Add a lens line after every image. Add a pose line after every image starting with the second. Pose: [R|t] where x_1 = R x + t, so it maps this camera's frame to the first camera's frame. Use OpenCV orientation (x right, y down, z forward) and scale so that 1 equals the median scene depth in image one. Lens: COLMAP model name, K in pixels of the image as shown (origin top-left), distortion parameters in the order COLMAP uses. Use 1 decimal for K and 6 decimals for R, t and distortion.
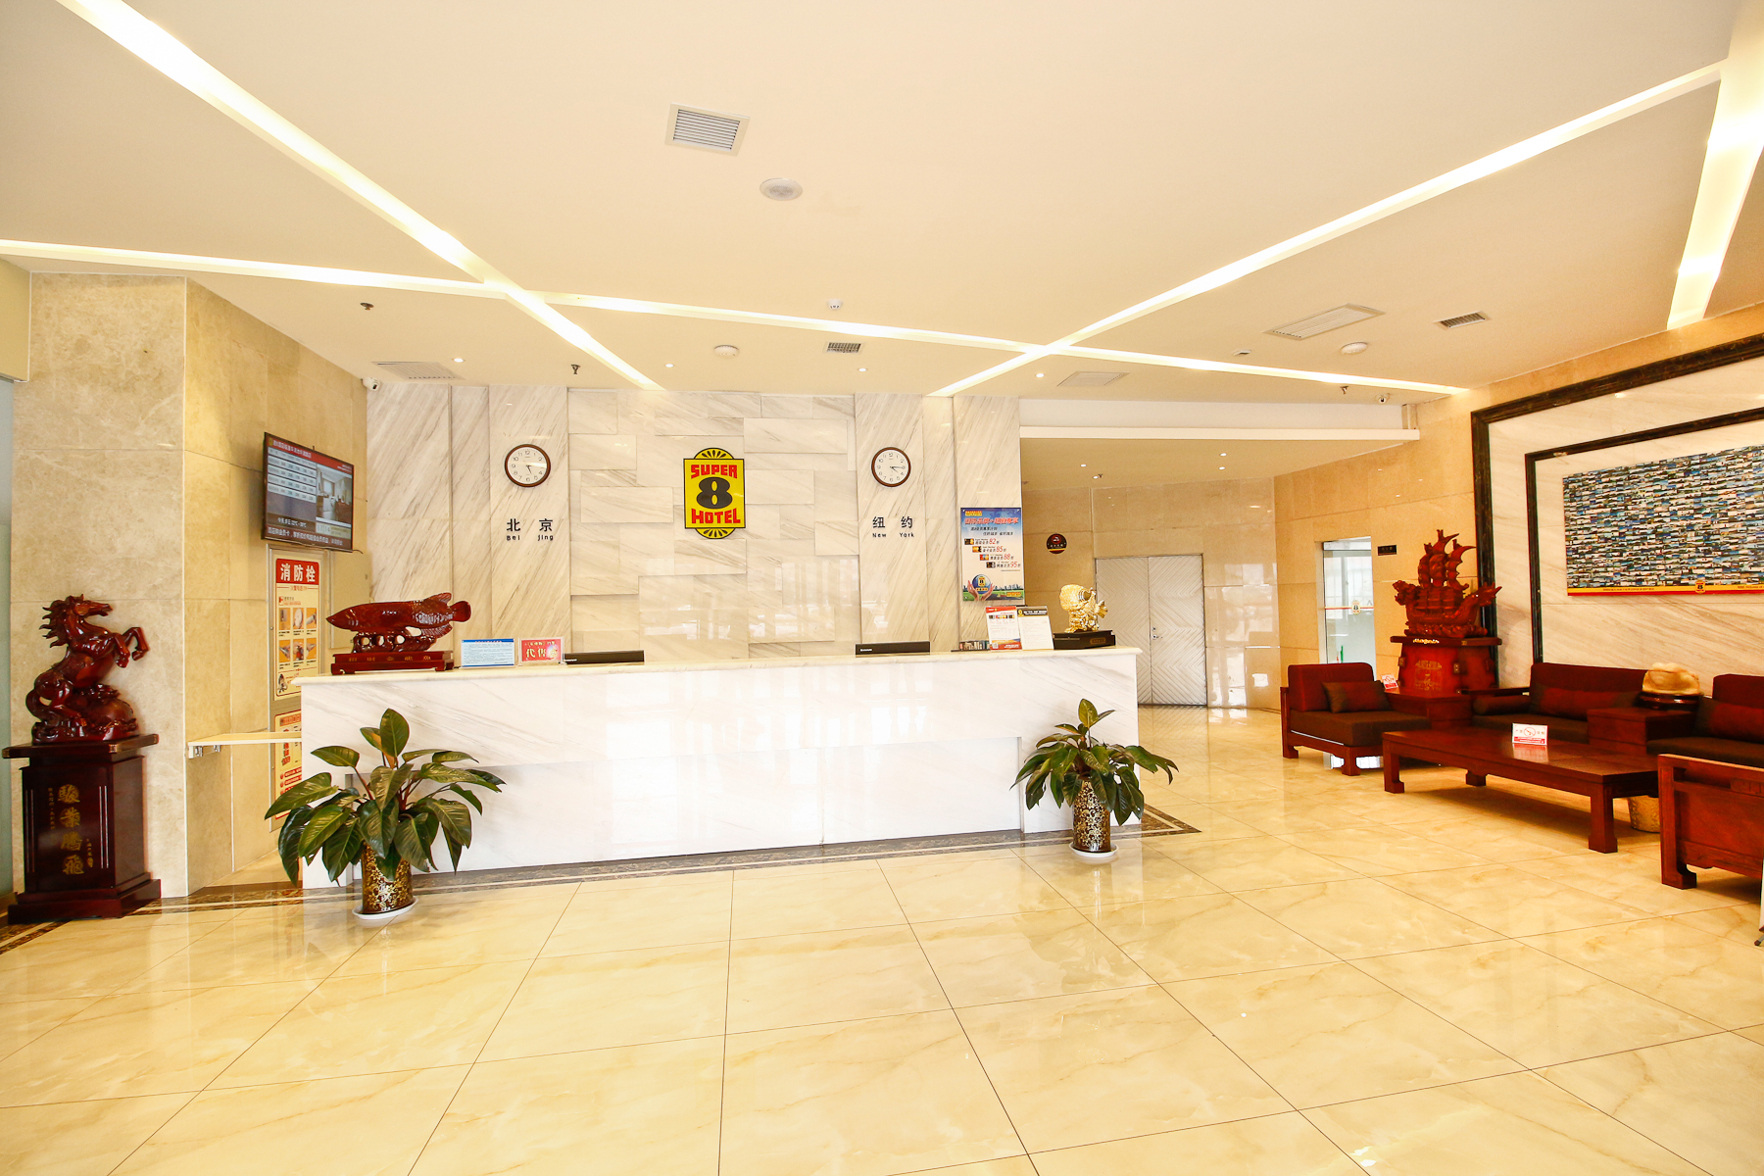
lens RADIAL K [[819.9, 0, 891.2], [0, 819.9, 579.3], [0, 0, 1]] dist [0.001871, -0.015474]
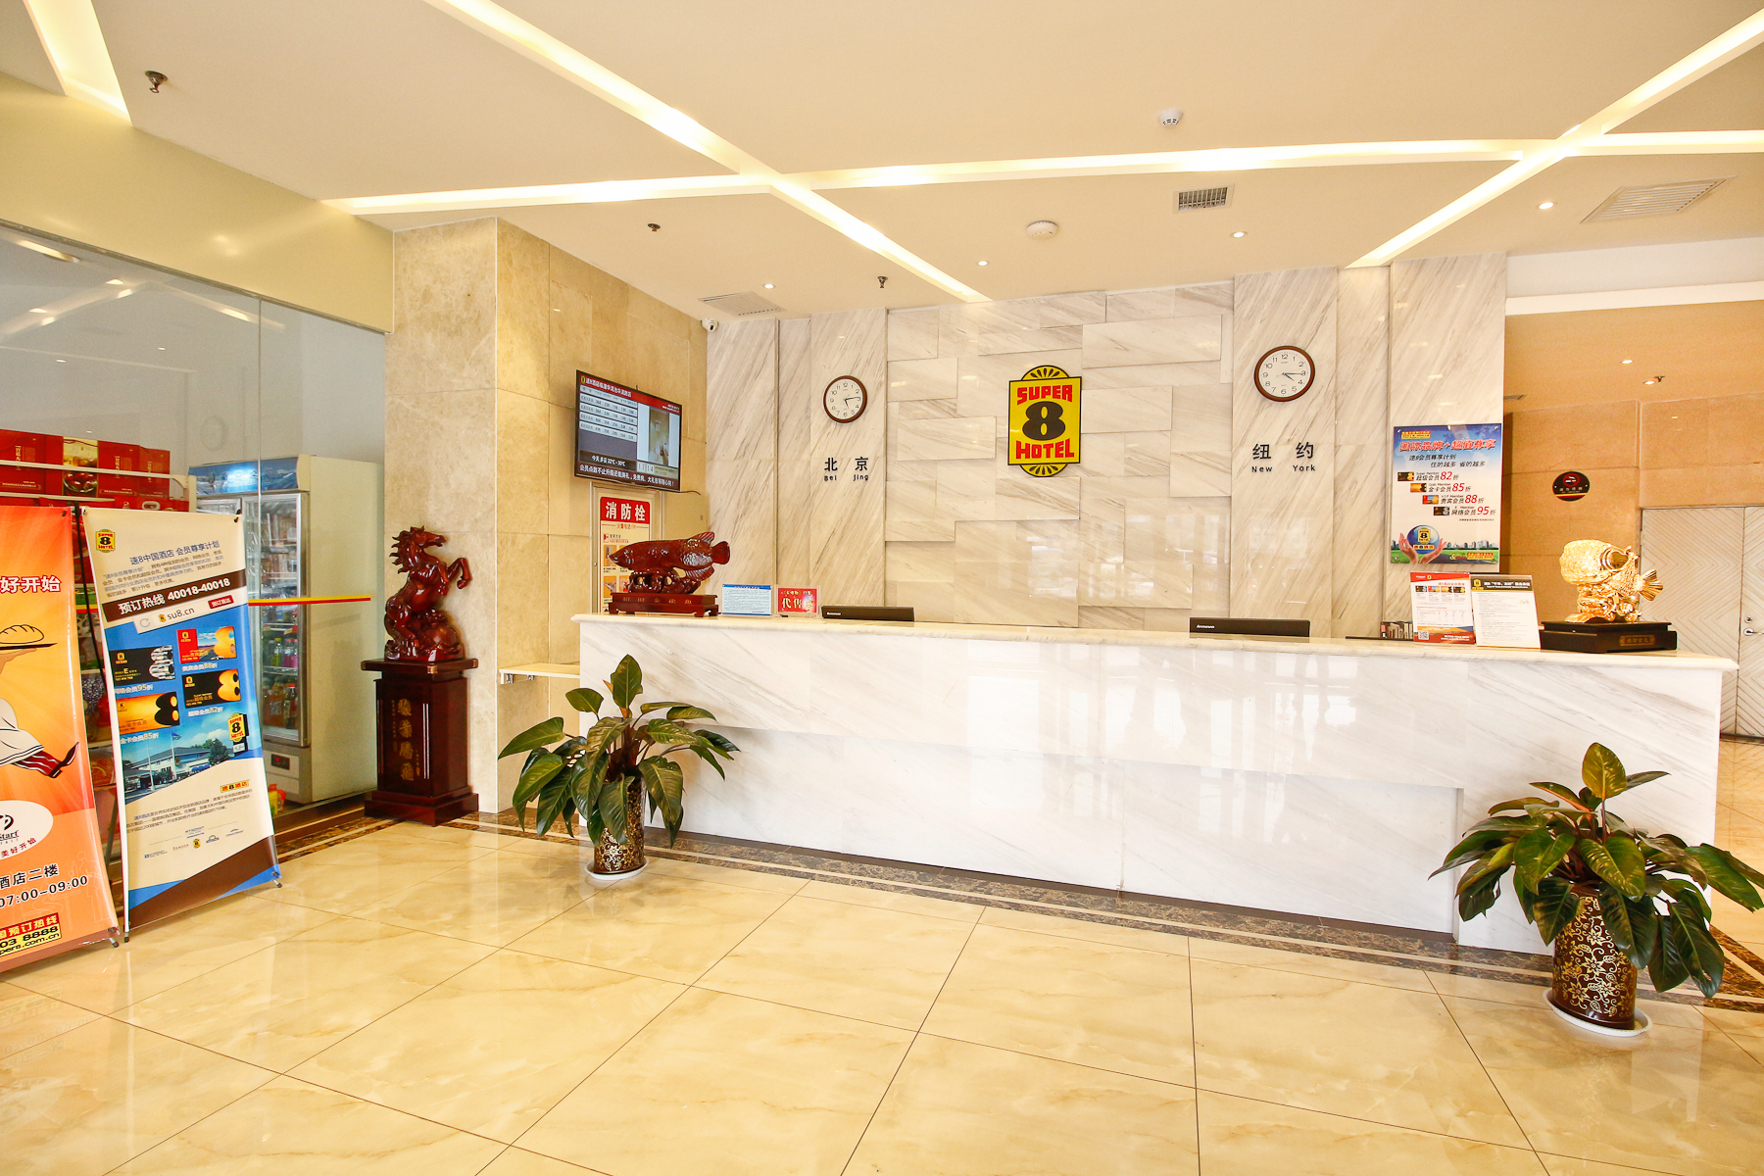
lens RADIAL K [[819.9, 0, 891.2], [0, 819.9, 579.3], [0, 0, 1]] dist [0.001871, -0.015474]
pose [[0.877376, 0.045572, -0.477634, 0.073474], [-0.019508, 0.998044, 0.059390, 0.010961], [0.479406, -0.042790, 0.876549, 0.293451]]
